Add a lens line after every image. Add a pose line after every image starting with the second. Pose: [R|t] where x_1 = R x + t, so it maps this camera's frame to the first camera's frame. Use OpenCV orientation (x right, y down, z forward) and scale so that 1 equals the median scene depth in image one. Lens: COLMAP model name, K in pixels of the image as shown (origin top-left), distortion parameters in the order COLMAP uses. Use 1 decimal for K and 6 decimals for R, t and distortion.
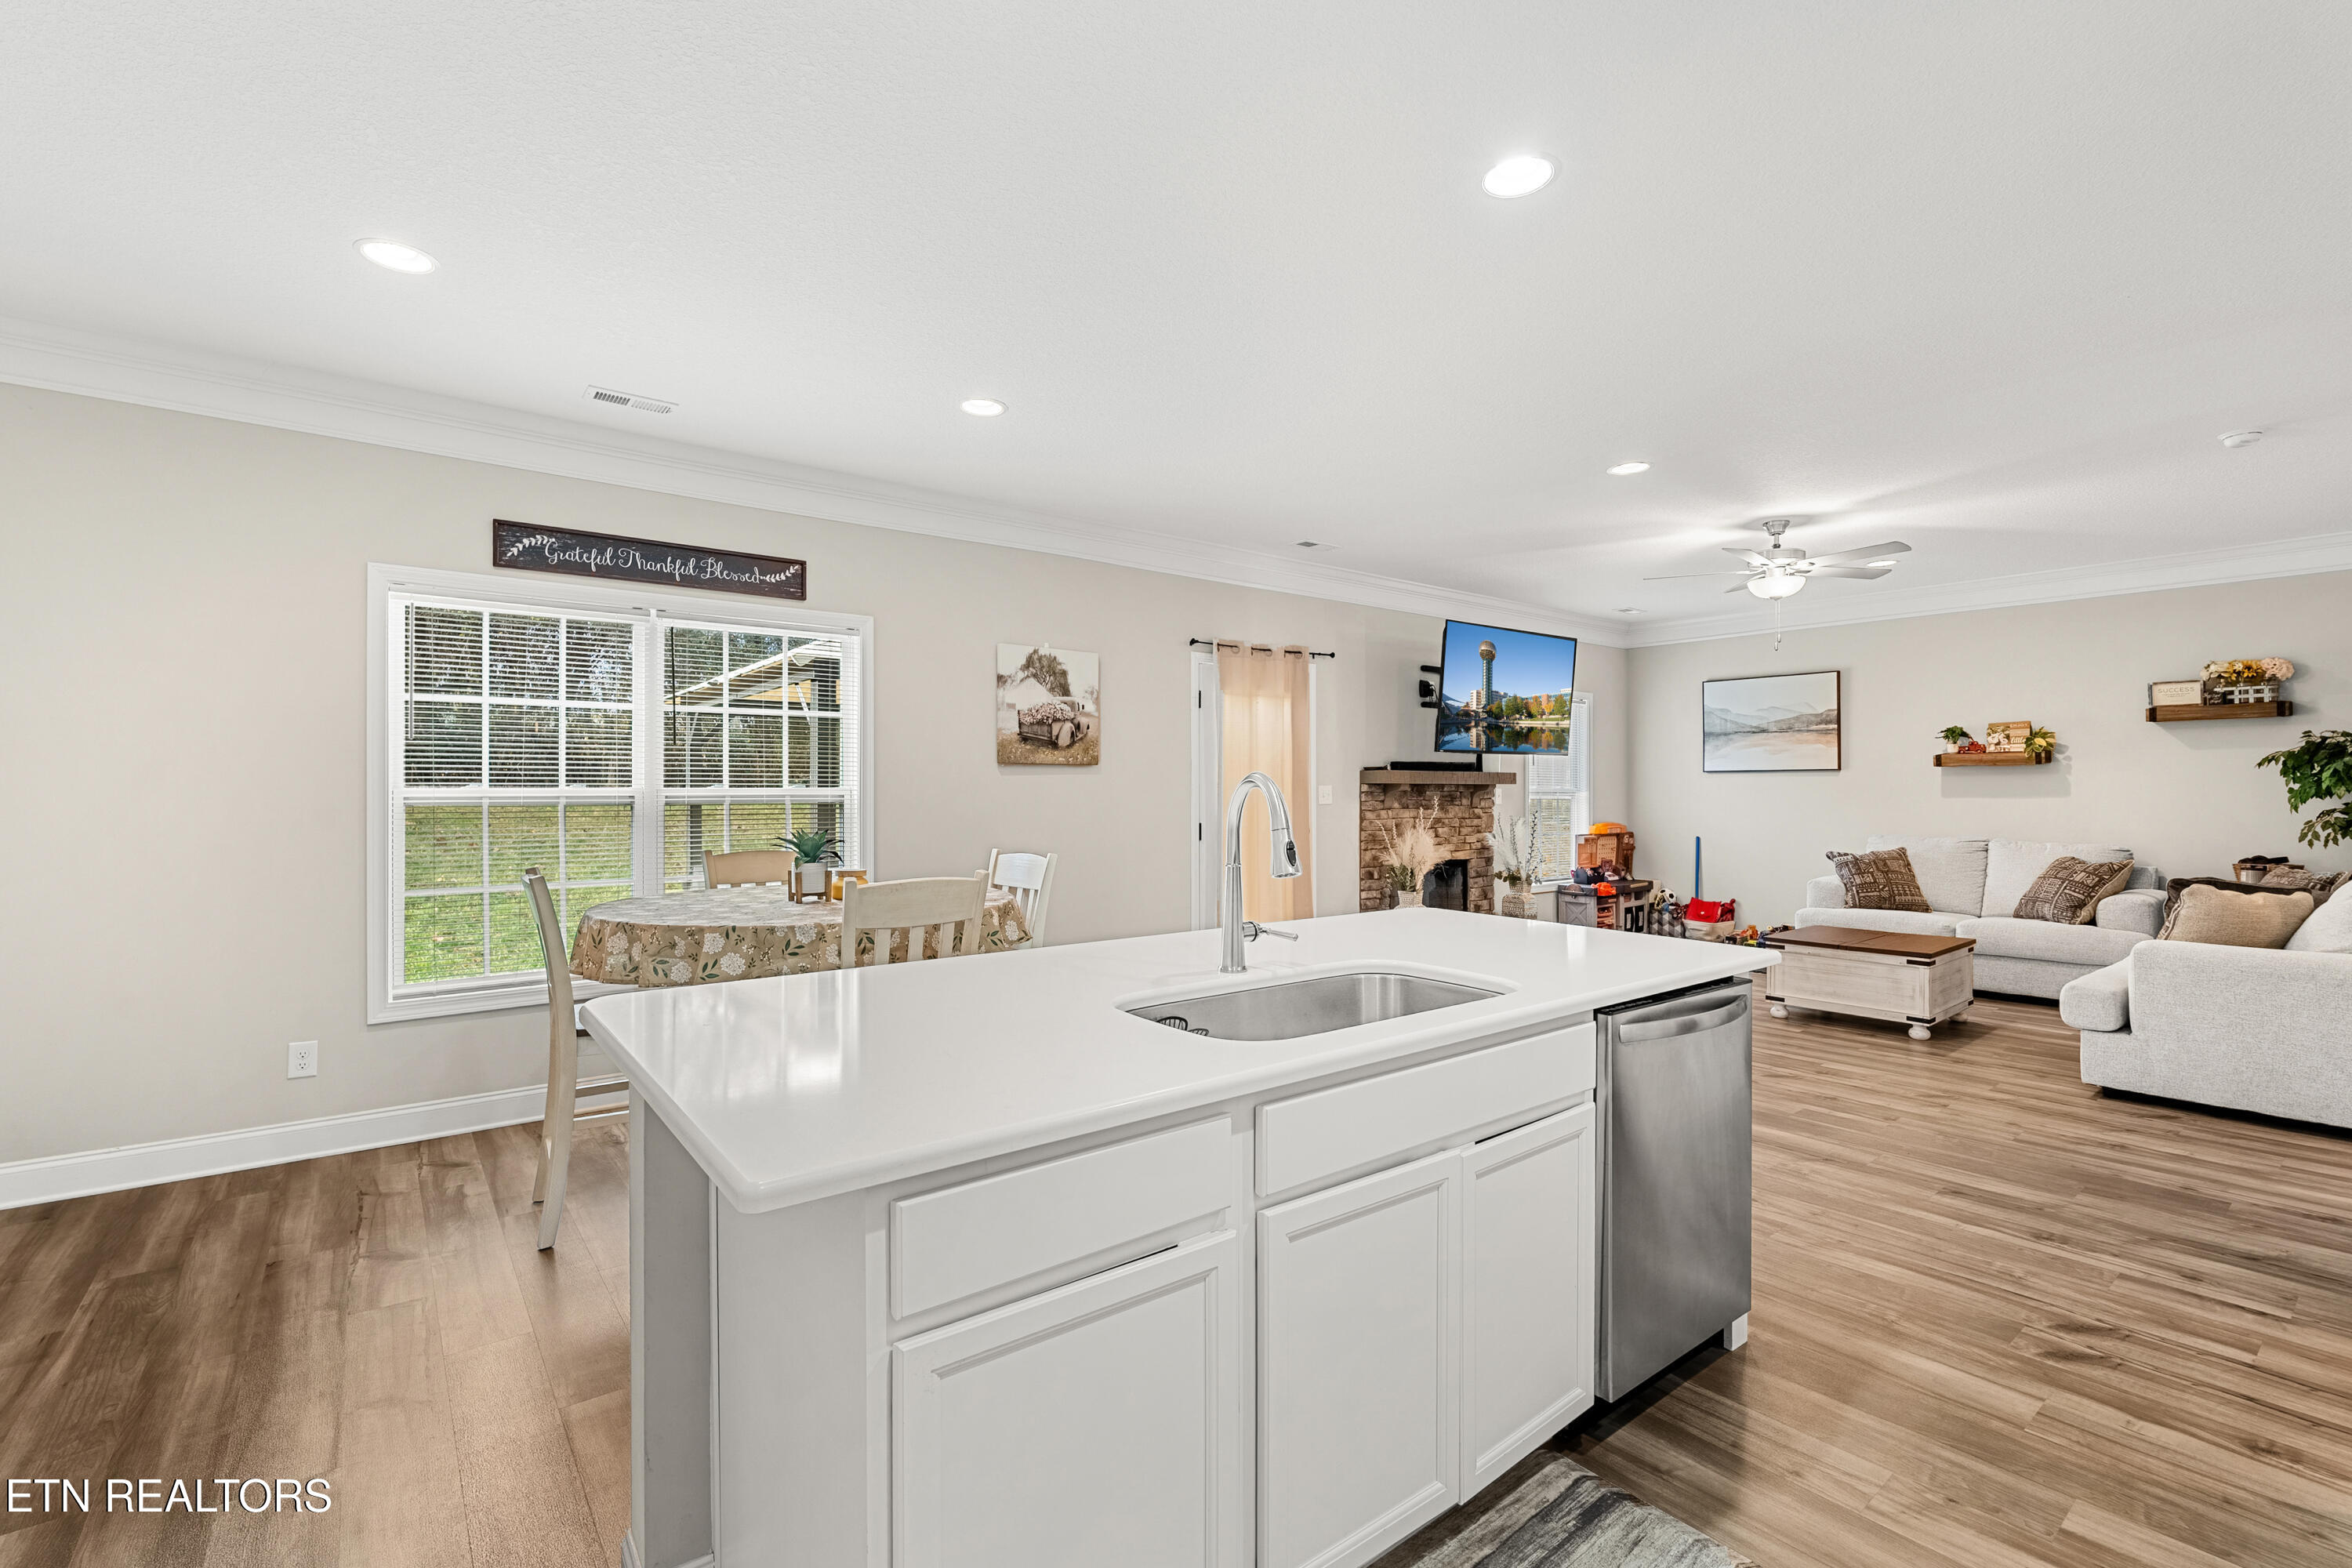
lens RADIAL K [[1029.1, 0, 1172.5], [0, 1029.1, 792.9], [0, 0, 1]] dist [-0.001796, -0.000127]
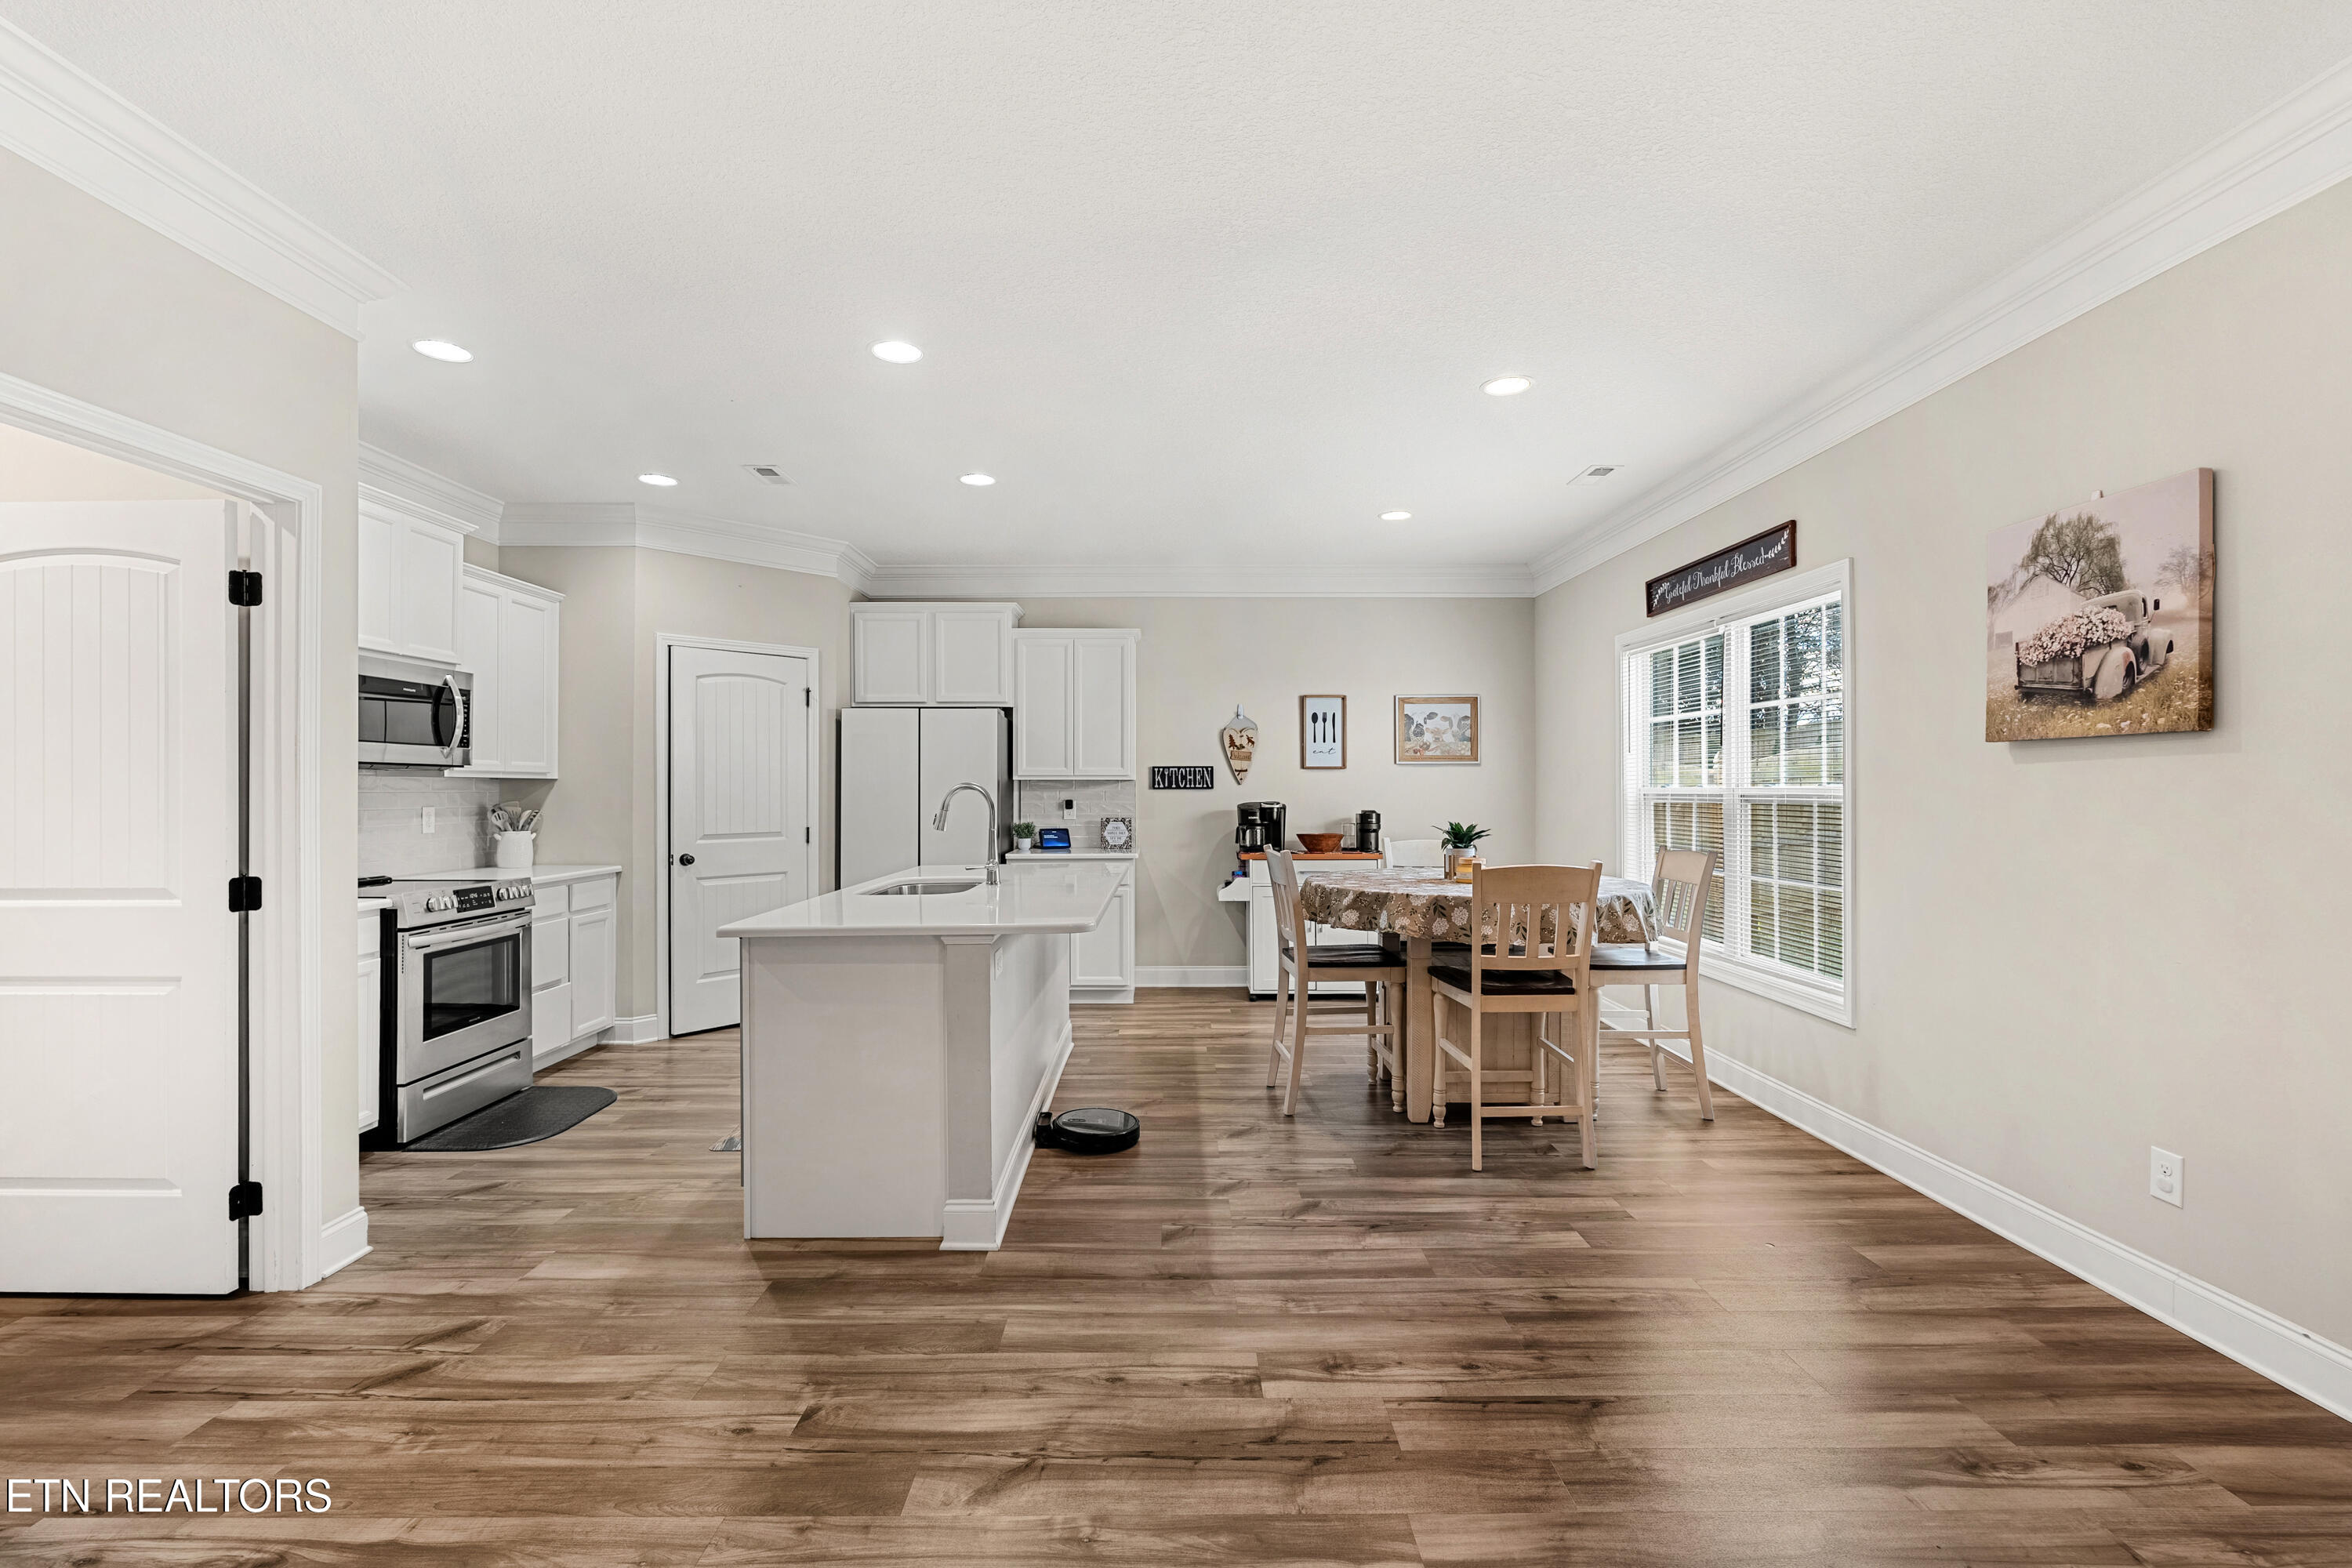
lens RADIAL K [[1026.7, 0, 1170.3], [0, 1026.7, 782.6], [0, 0, 1]] dist [-0.001444, 0.000270]
pose [[-0.615021, -0.002290, -0.788507, 0.536201], [-0.000316, 0.999996, -0.002657, -0.004973], [0.788510, -0.001385, -0.615020, 0.952974]]
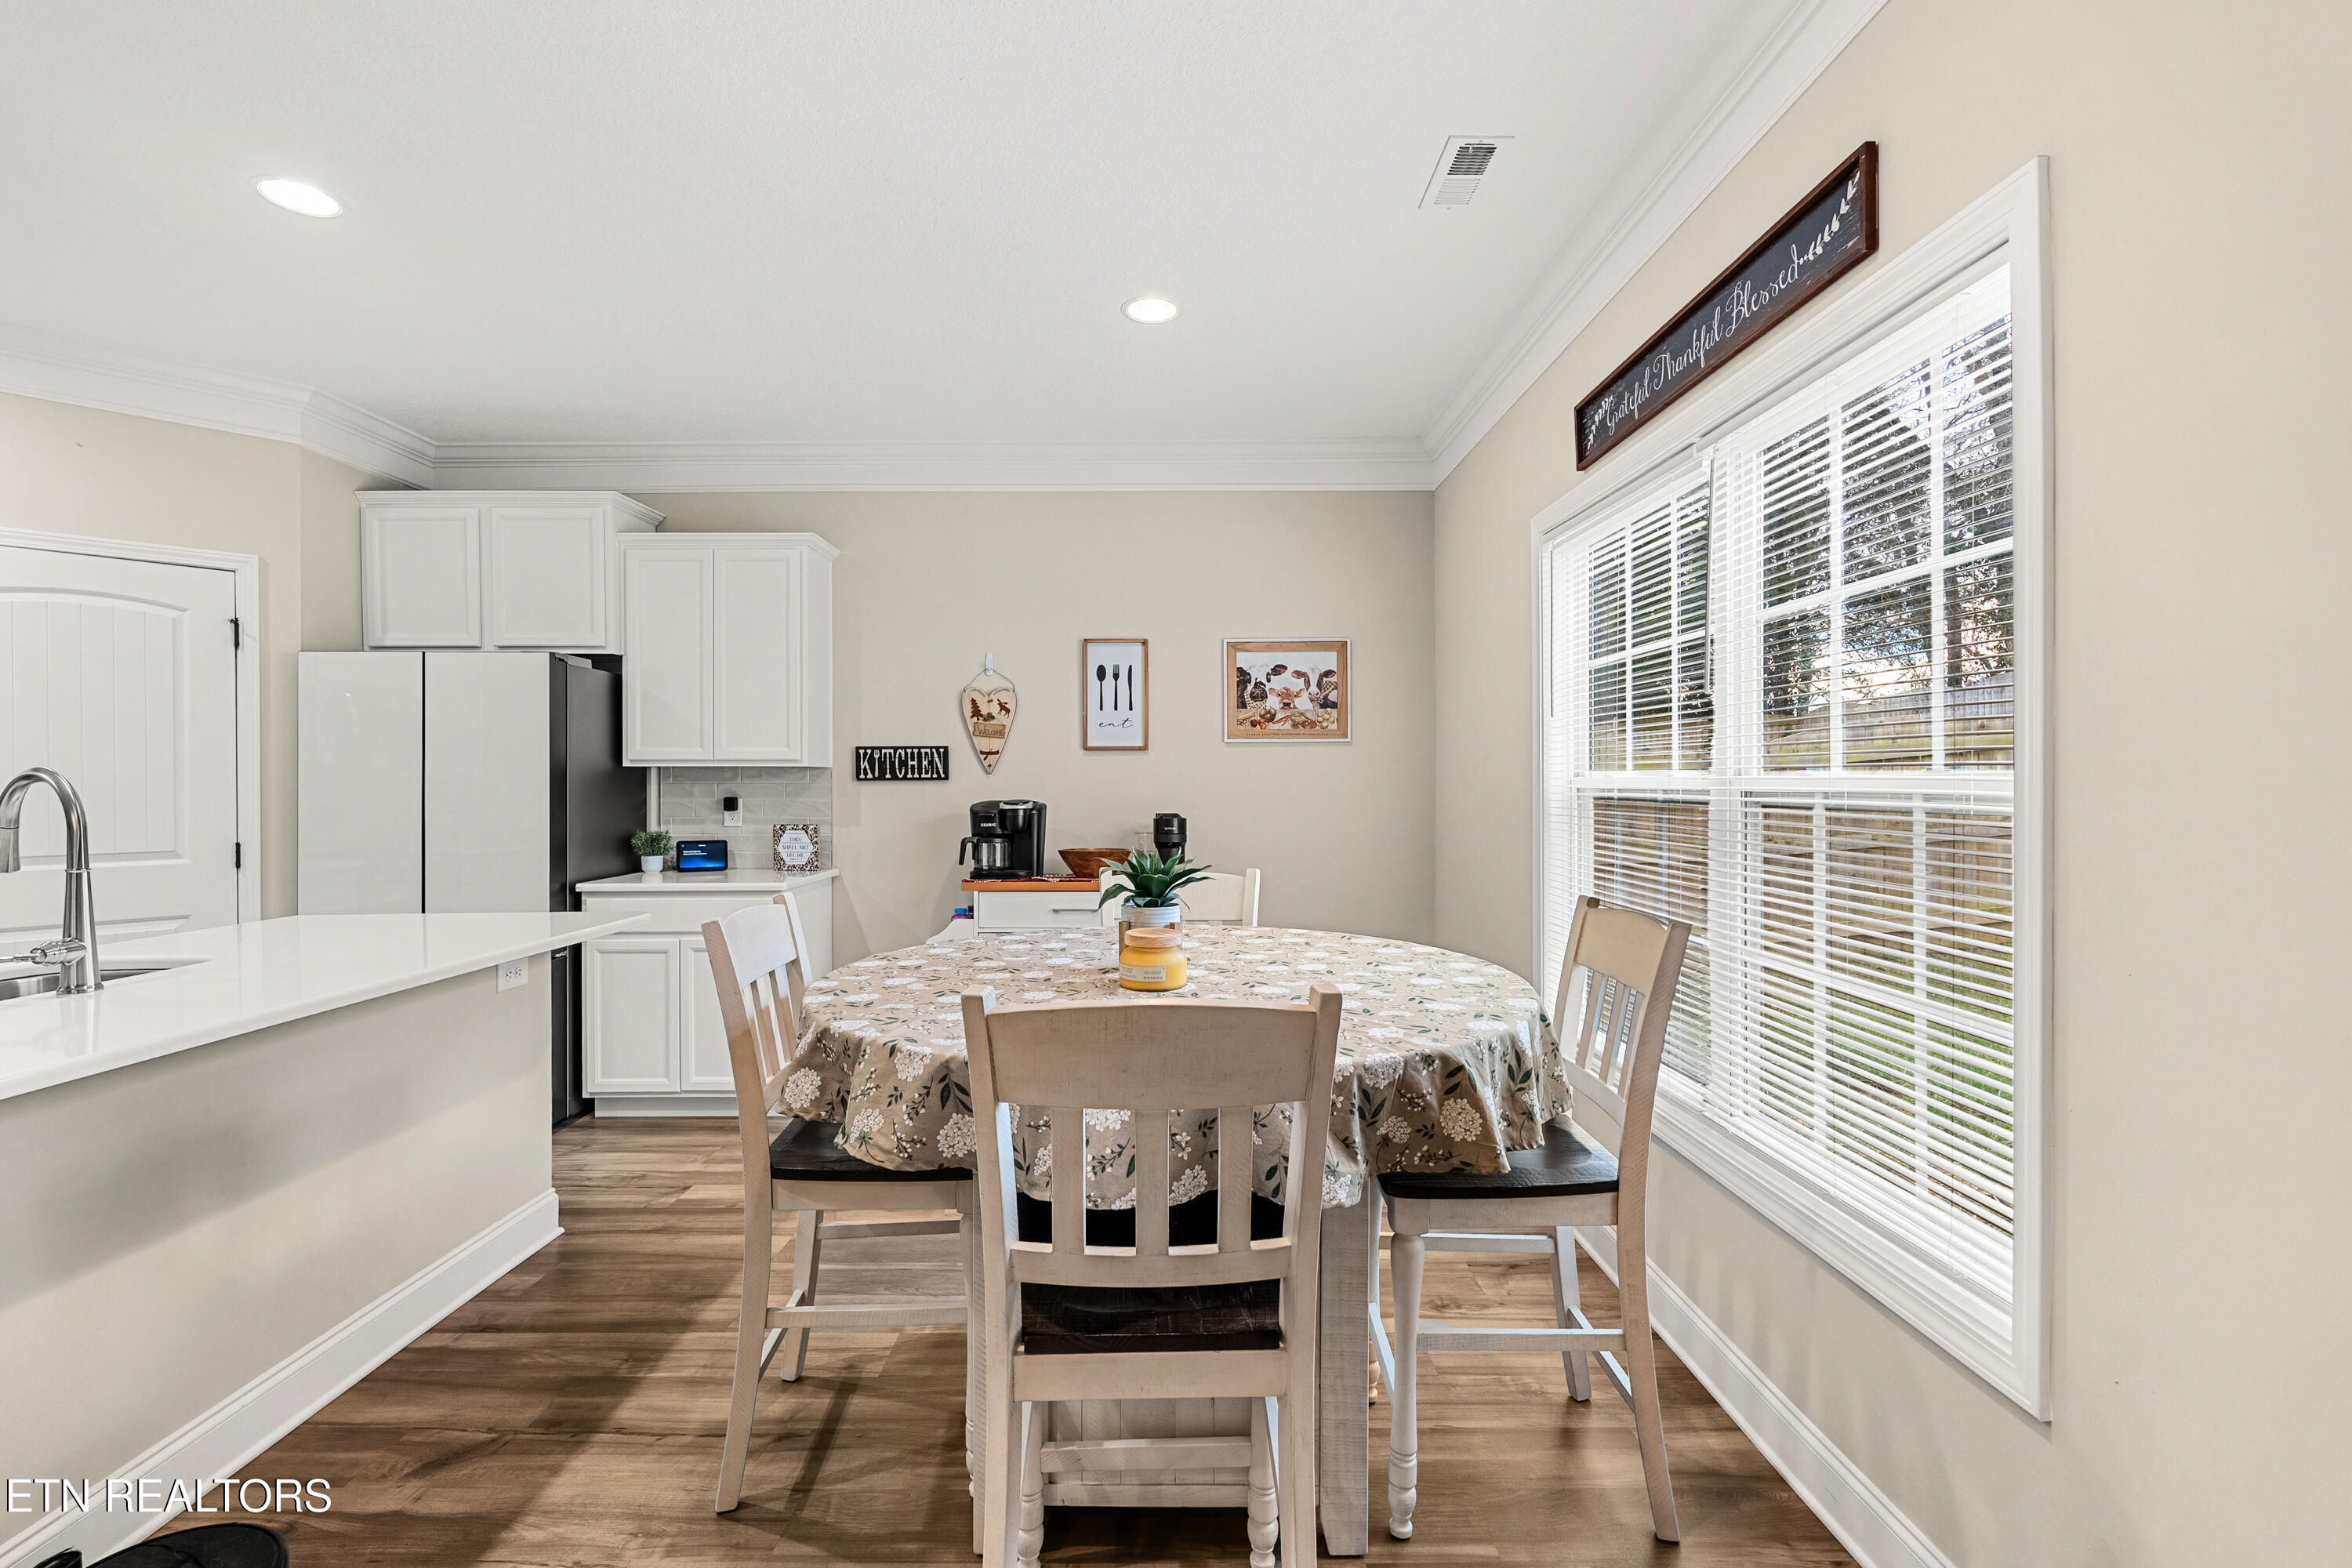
lens RADIAL K [[1026.7, 0, 1170.3], [0, 1026.7, 782.6], [0, 0, 1]] dist [-0.001444, 0.000270]
pose [[-0.618458, 0.004169, -0.785807, 0.064803], [0.000077, 0.999986, 0.005245, -0.003186], [0.785818, 0.003183, -0.618450, 0.879987]]
